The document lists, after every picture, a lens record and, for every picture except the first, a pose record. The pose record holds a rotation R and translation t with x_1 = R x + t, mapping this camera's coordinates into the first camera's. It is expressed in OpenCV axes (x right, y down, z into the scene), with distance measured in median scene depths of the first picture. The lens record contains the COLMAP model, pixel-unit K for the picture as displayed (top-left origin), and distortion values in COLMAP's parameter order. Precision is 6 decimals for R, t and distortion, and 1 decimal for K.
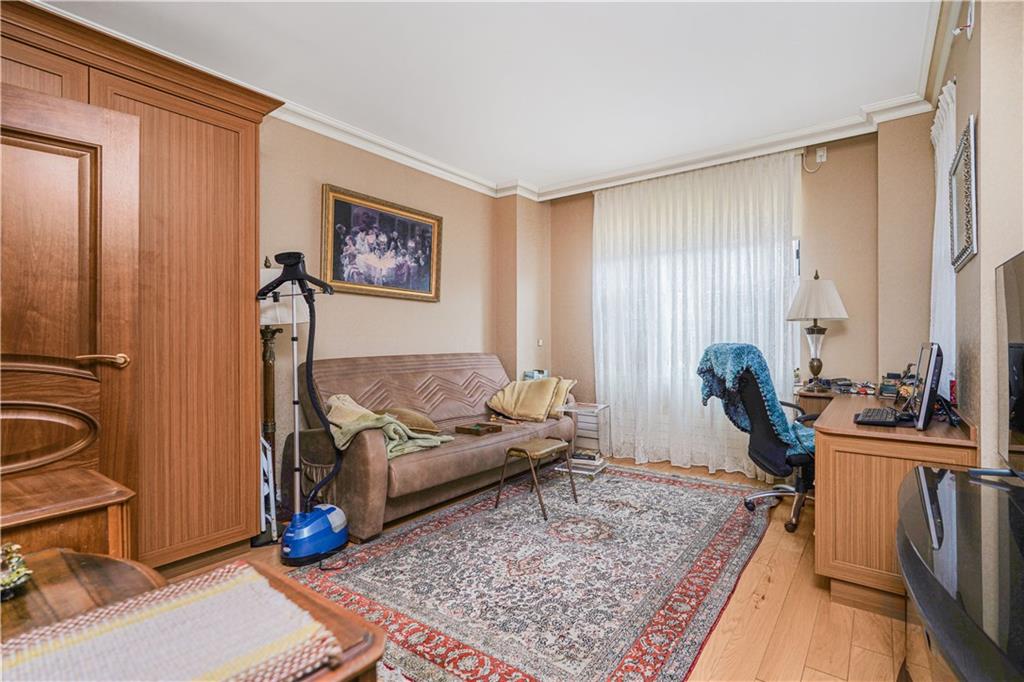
lens RADIAL K [[451.4, 0, 517.5], [0, 451.4, 345.0], [0, 0, 1]] dist [-0.001745, -0.000219]
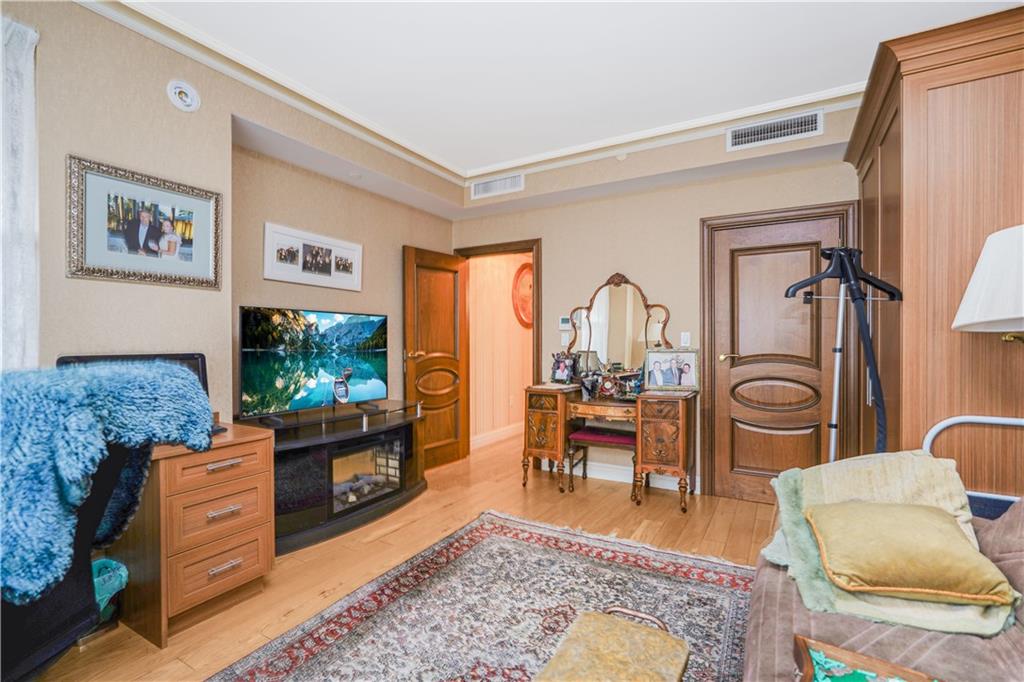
lens RADIAL K [[469.4, 0, 512.0], [0, 469.4, 341.0], [0, 0, 1]] dist [0.000766, 0.000140]
pose [[-0.987426, 0.002148, -0.158065, 0.259054], [0.000642, 0.999954, 0.009574, -0.036939], [0.158078, 0.009352, -0.987382, 1.992468]]
